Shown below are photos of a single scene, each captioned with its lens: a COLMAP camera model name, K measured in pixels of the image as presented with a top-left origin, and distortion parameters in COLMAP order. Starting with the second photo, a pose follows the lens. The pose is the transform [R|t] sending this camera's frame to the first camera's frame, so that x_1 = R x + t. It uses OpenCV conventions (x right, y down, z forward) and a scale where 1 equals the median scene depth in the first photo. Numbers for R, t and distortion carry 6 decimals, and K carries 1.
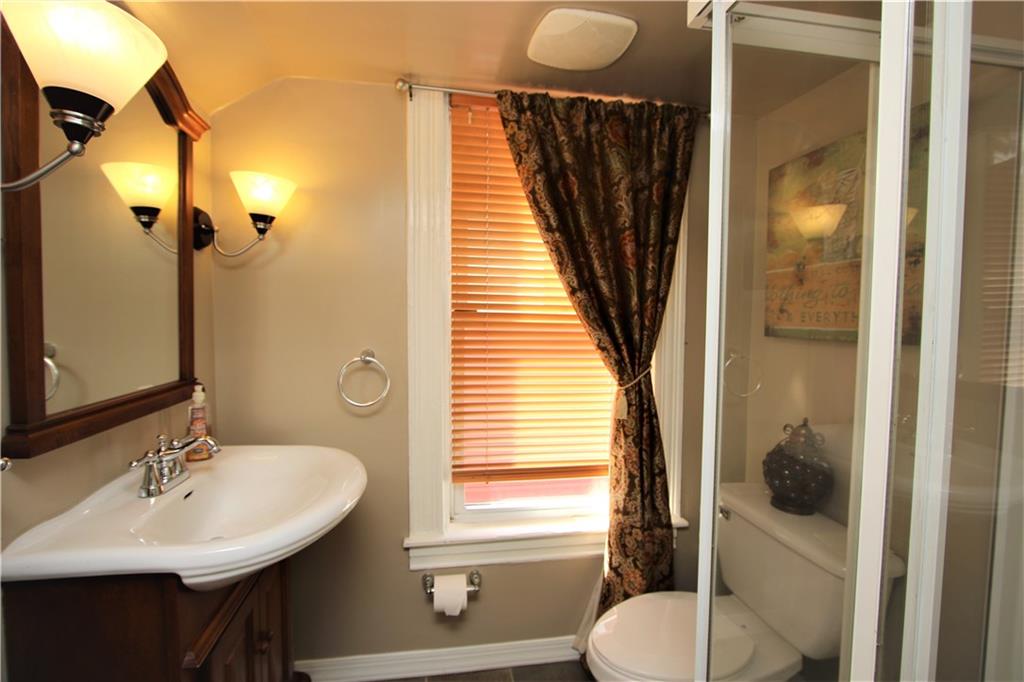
lens RADIAL K [[474.2, 0, 511.5], [0, 474.2, 338.8], [0, 0, 1]] dist [0.012055, 0.000623]
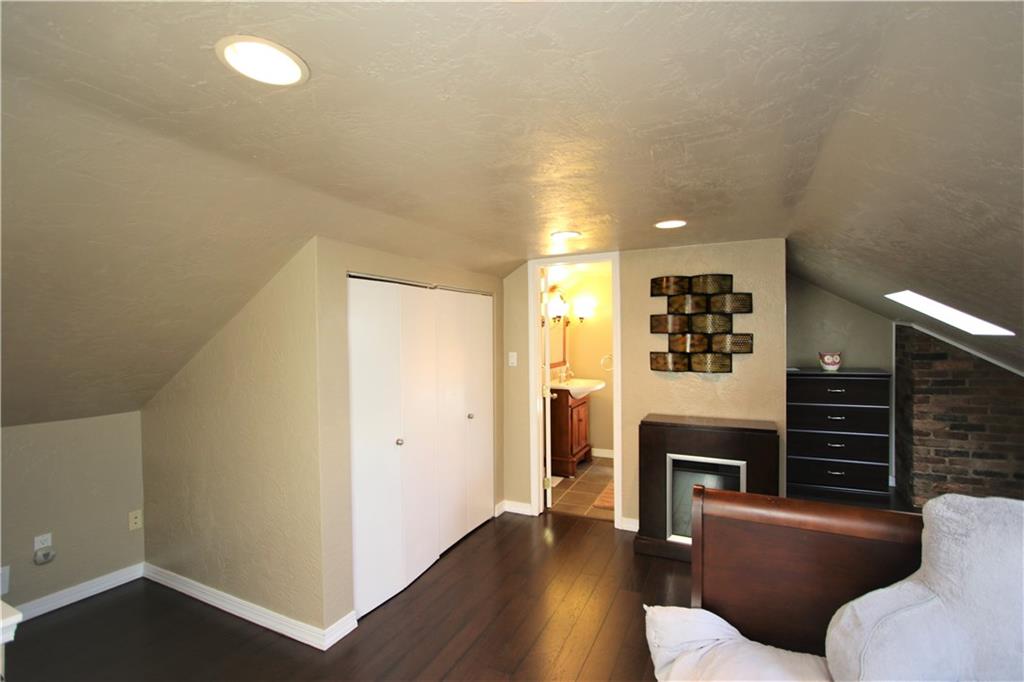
lens RADIAL K [[474.2, 0, 512.5], [0, 474.2, 341.8], [0, 0, 1]] dist [0.012055, 0.000623]
pose [[0.798406, -0.017100, -0.601877, 1.335247], [-0.007342, 0.999246, -0.038130, 0.079915], [0.602075, 0.034862, 0.797678, -2.386169]]
